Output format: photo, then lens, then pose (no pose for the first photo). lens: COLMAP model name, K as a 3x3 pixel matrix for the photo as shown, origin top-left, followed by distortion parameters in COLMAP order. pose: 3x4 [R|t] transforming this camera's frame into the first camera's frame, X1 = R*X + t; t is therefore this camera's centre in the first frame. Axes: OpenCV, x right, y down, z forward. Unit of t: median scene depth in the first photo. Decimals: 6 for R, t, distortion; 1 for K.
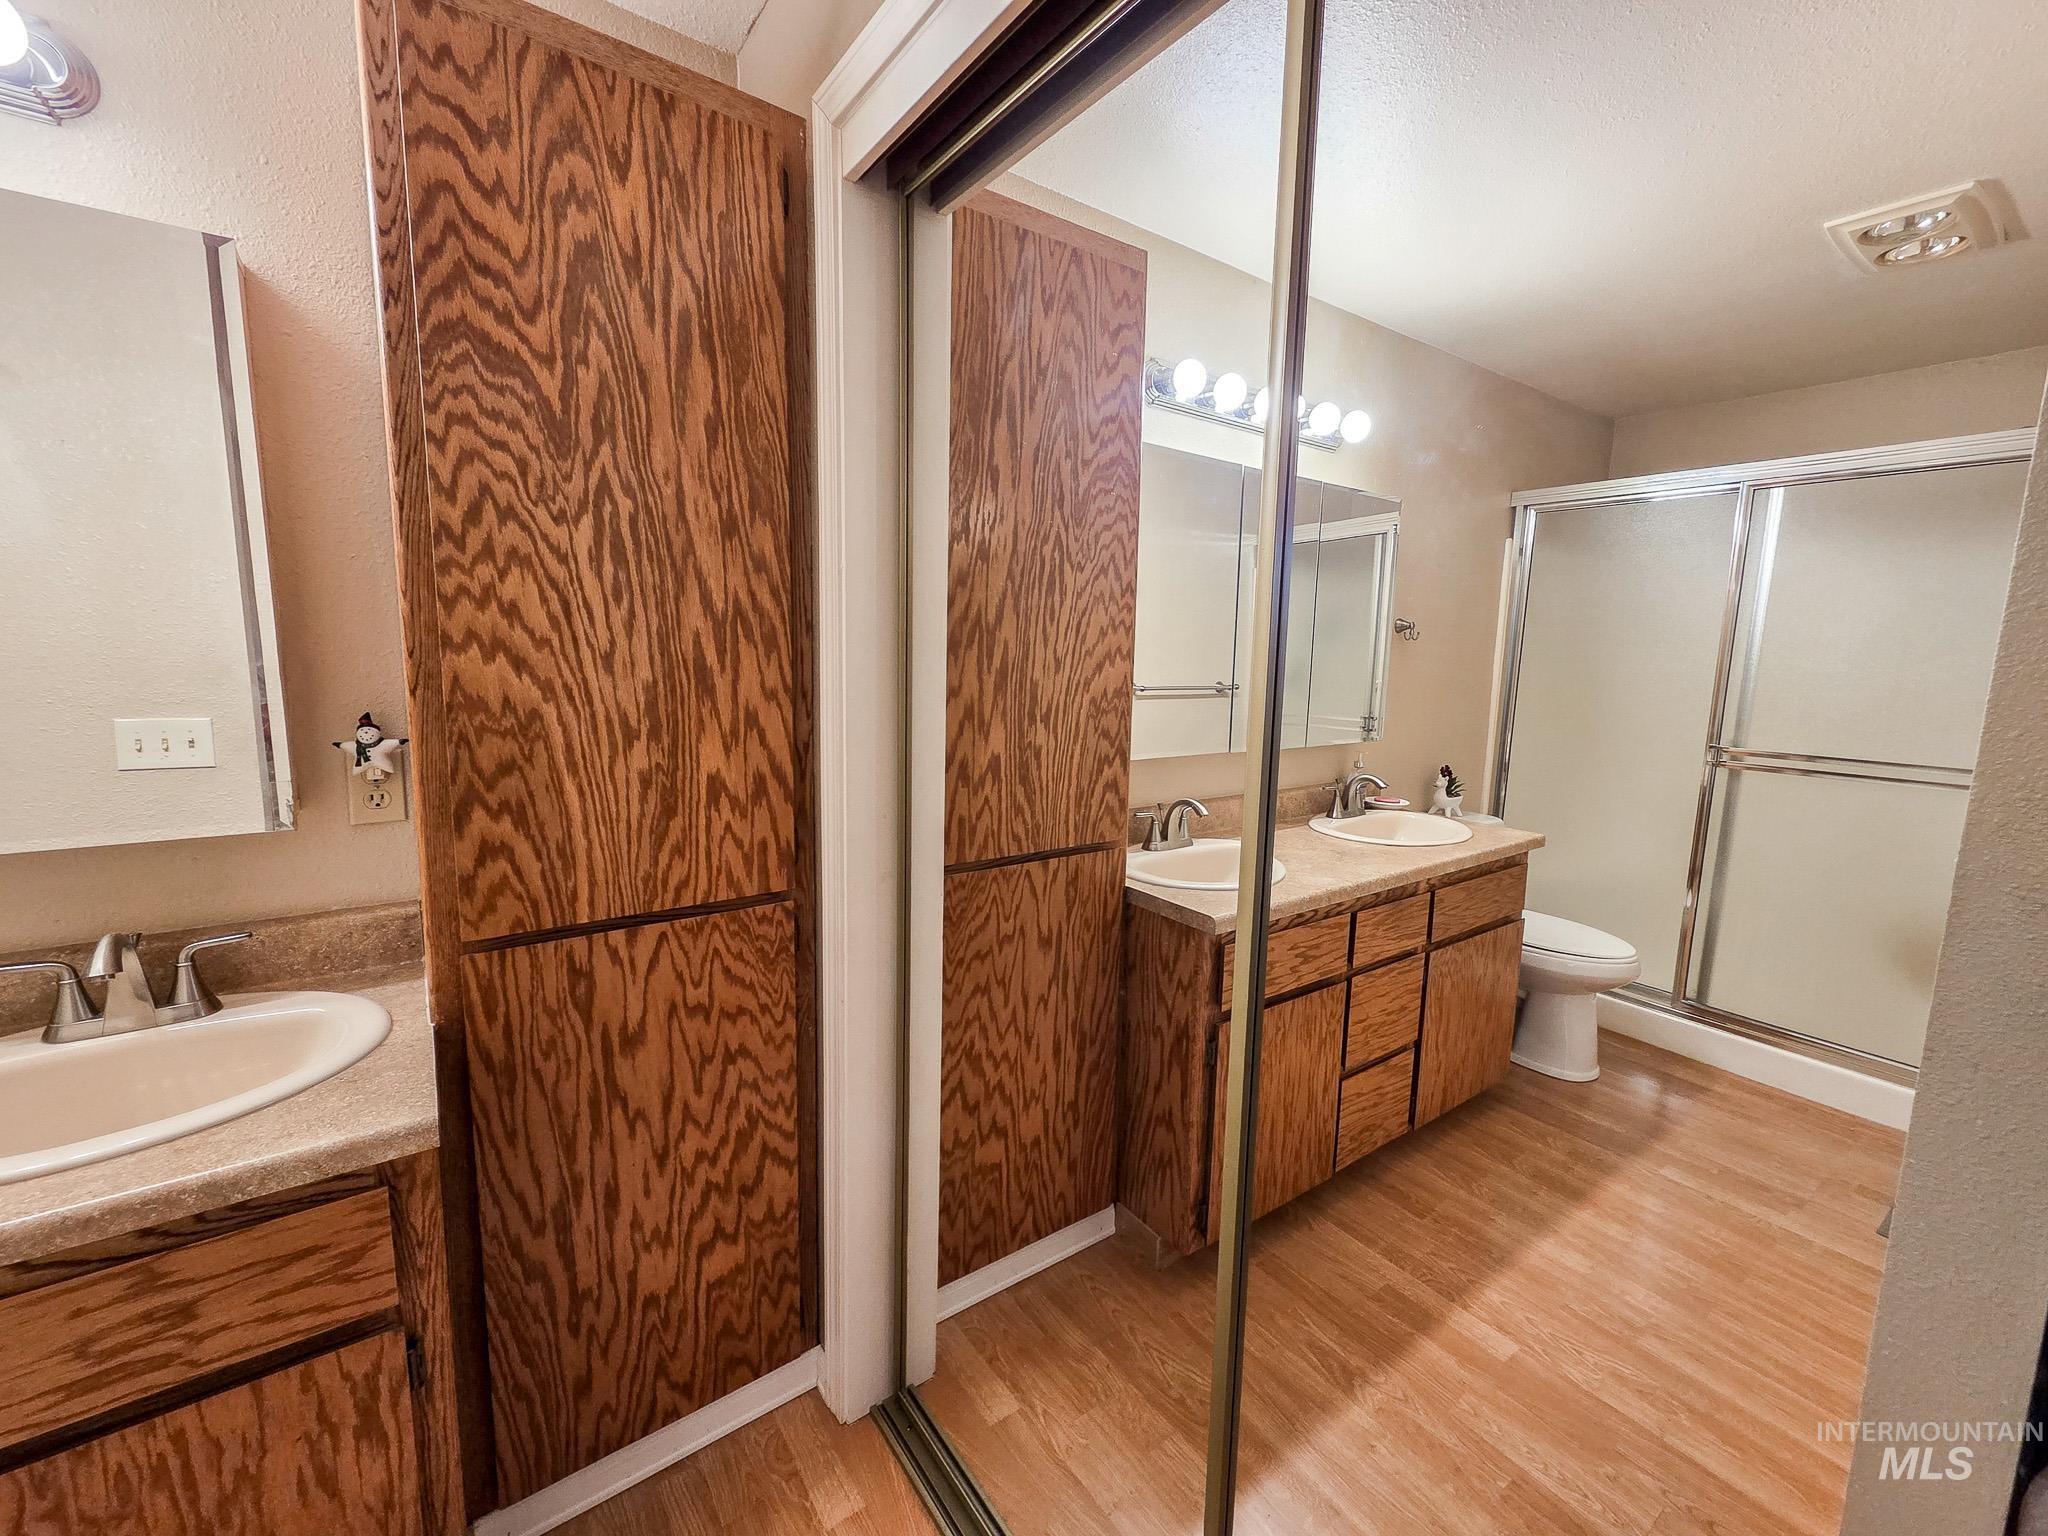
lens RADIAL K [[838.9, 0, 1040.6], [0, 838.9, 761.4], [0, 0, 1]] dist [0.005658, -0.000889]
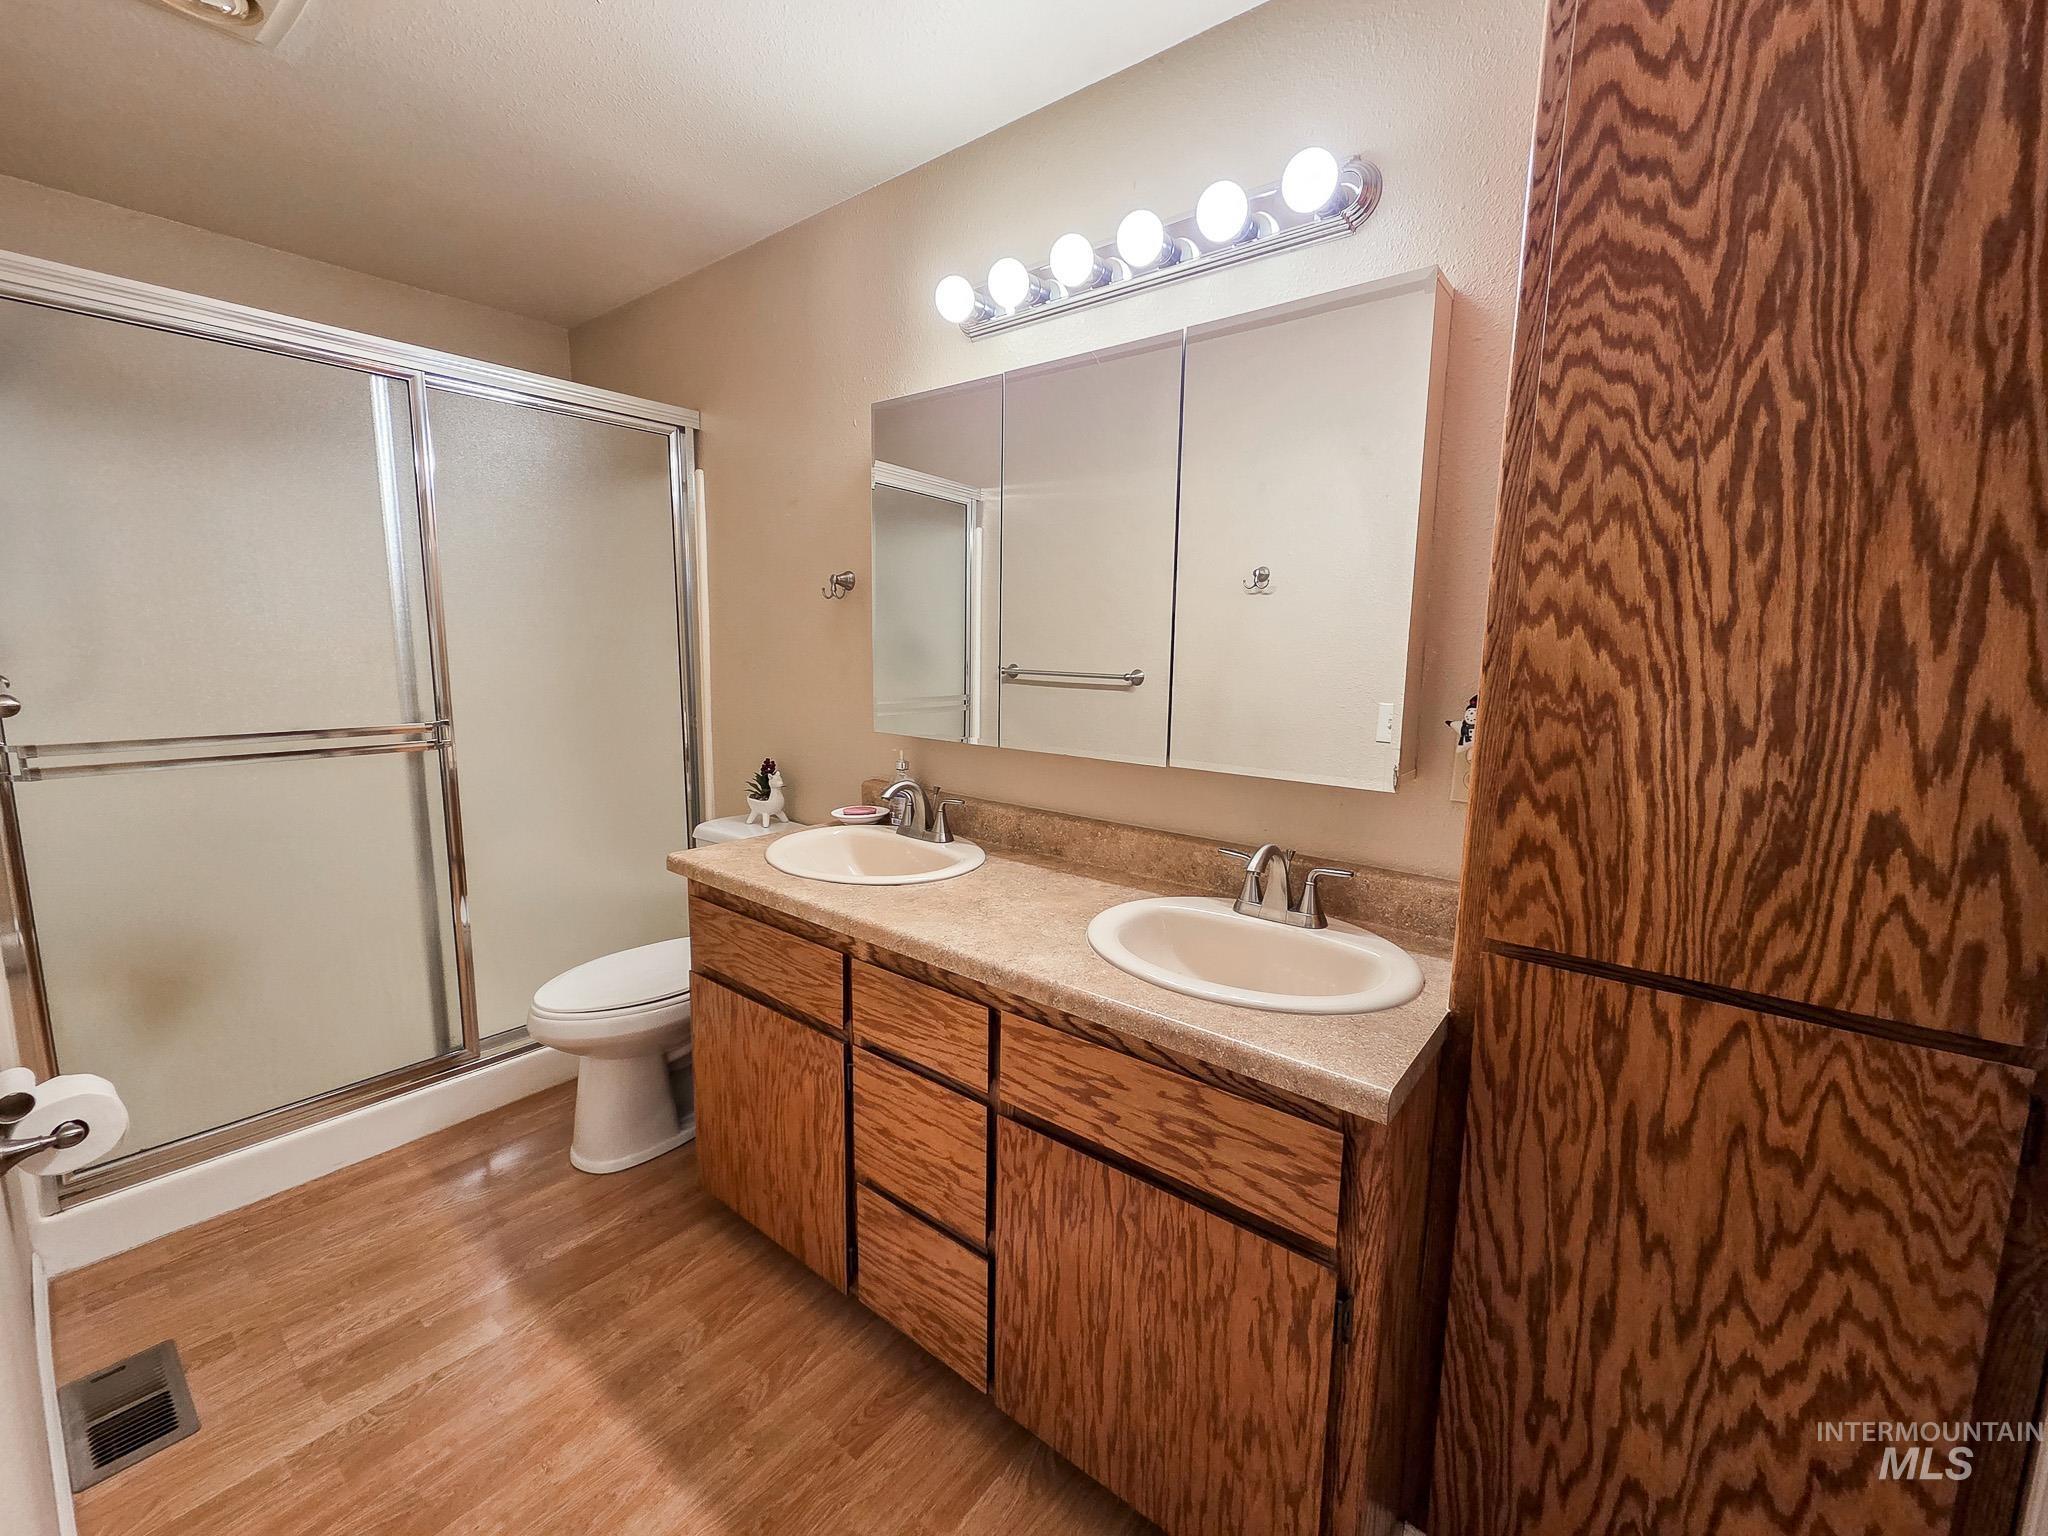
lens RADIAL K [[838.9, 0, 1037.5], [0, 838.9, 759.8], [0, 0, 1]] dist [0.005658, -0.000889]
pose [[0.258891, 0.116754, -0.958824, 0.053048], [-0.142264, 0.986451, 0.081706, 0.014746], [0.955372, 0.115254, 0.271994, 0.245988]]
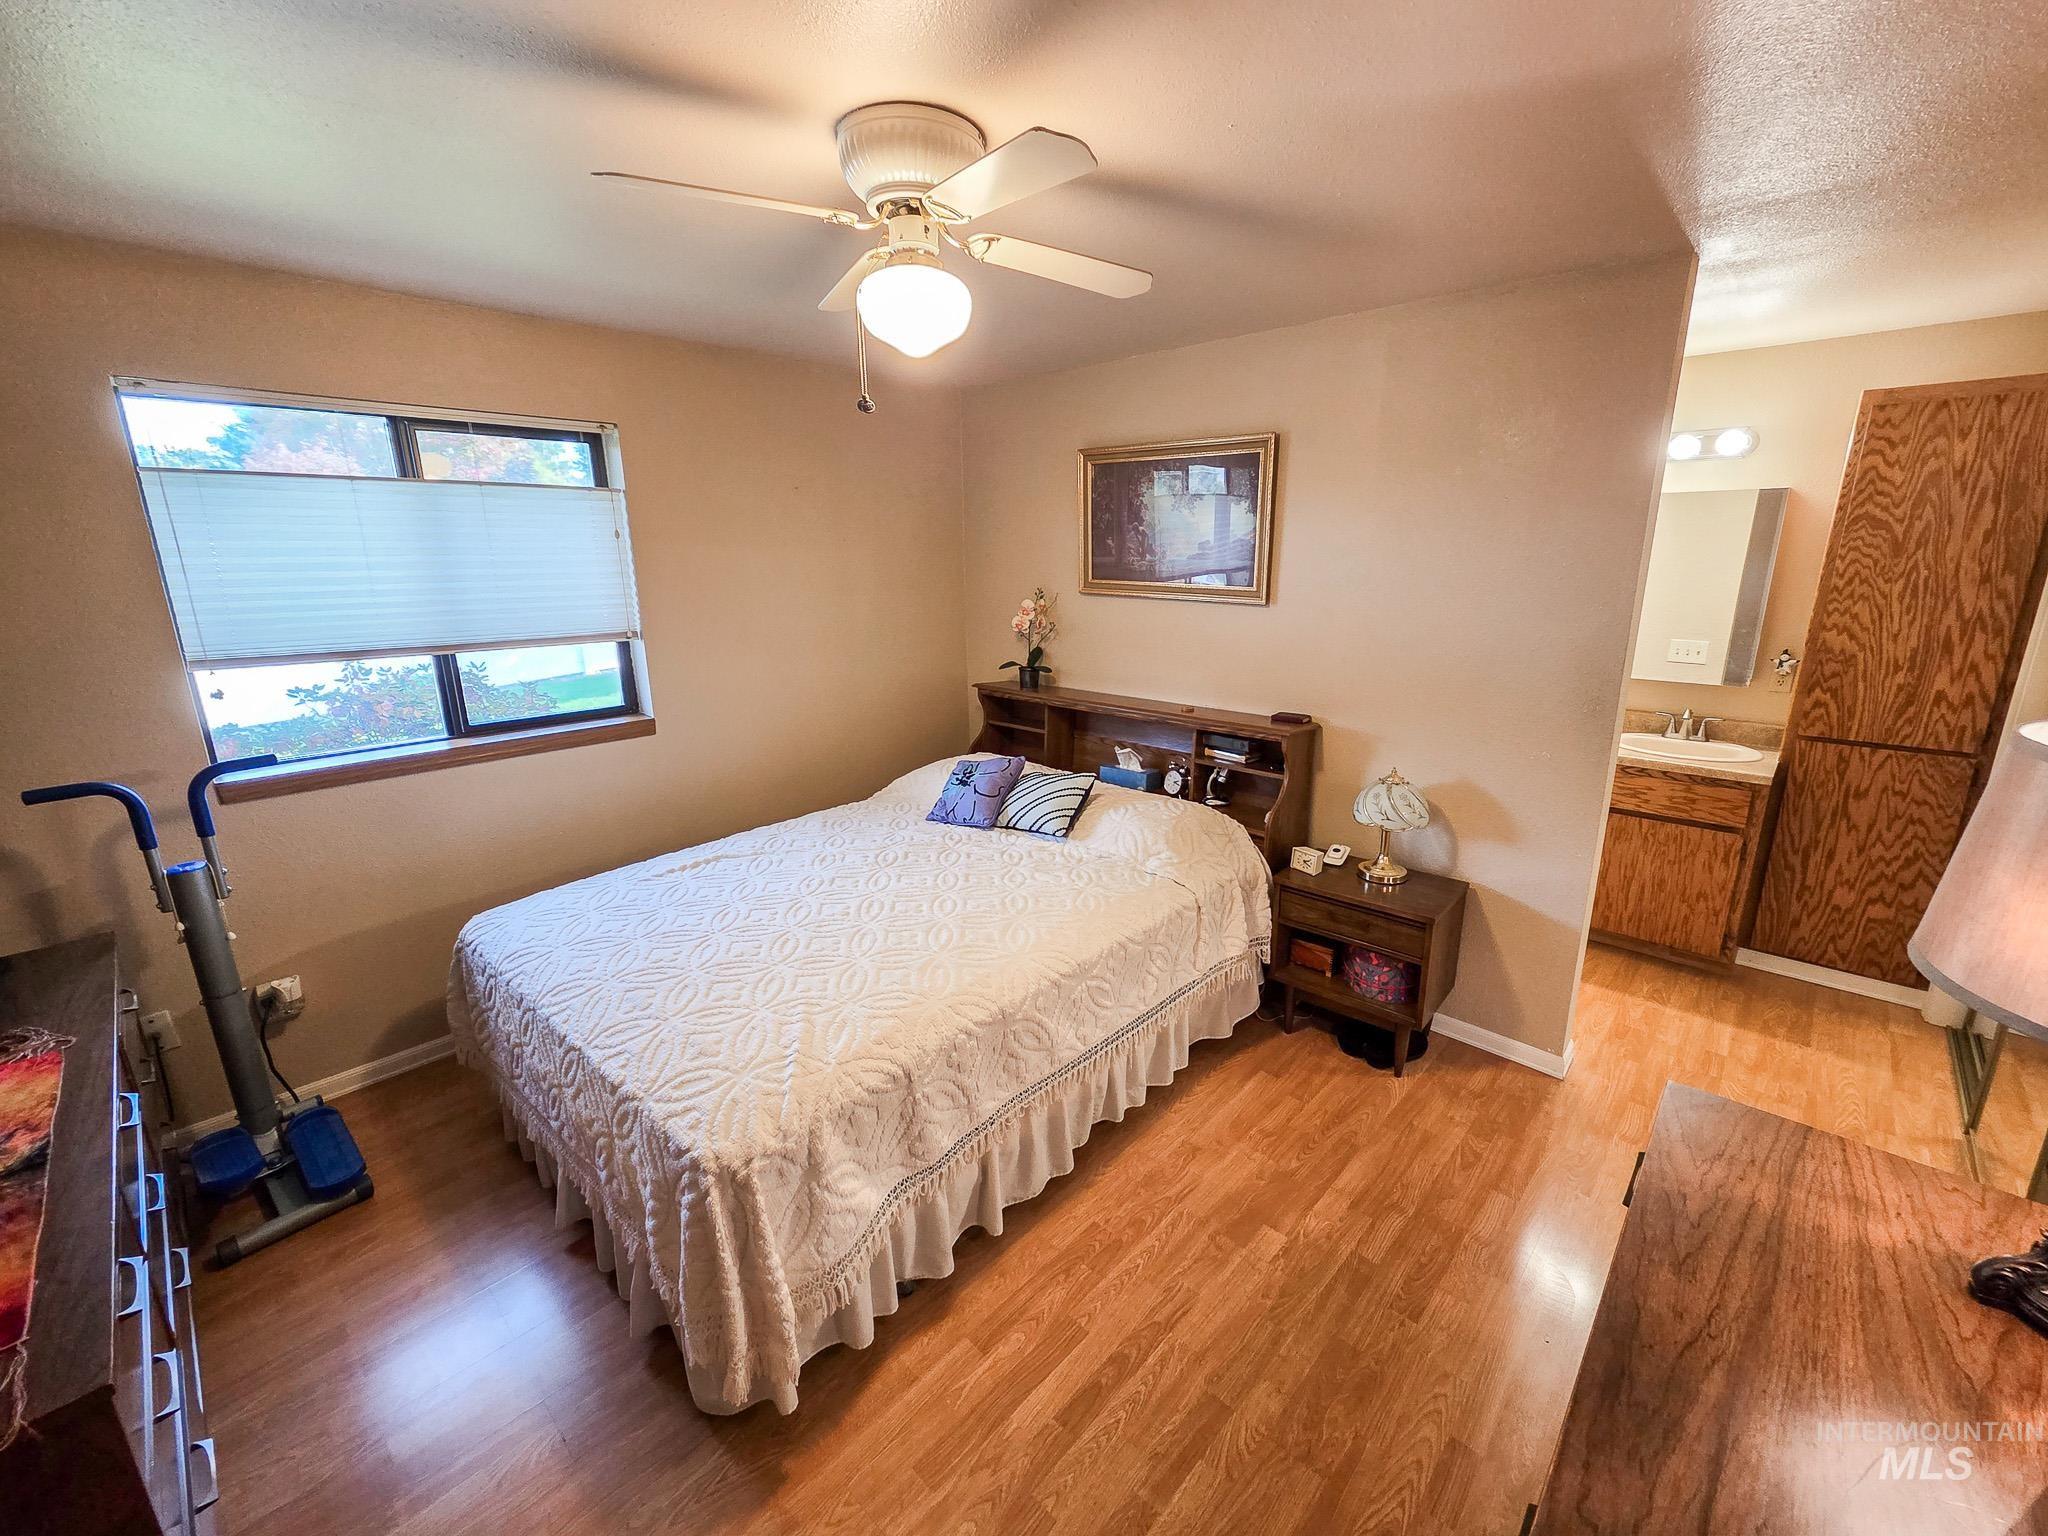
lens RADIAL K [[838.9, 0, 1033.8], [0, 838.9, 761.2], [0, 0, 1]] dist [0.005658, -0.000889]
pose [[0.175697, 0.217428, -0.960133, 1.549279], [-0.123861, 0.972437, 0.197549, 0.060617], [0.976621, 0.084215, 0.197785, -1.996174]]
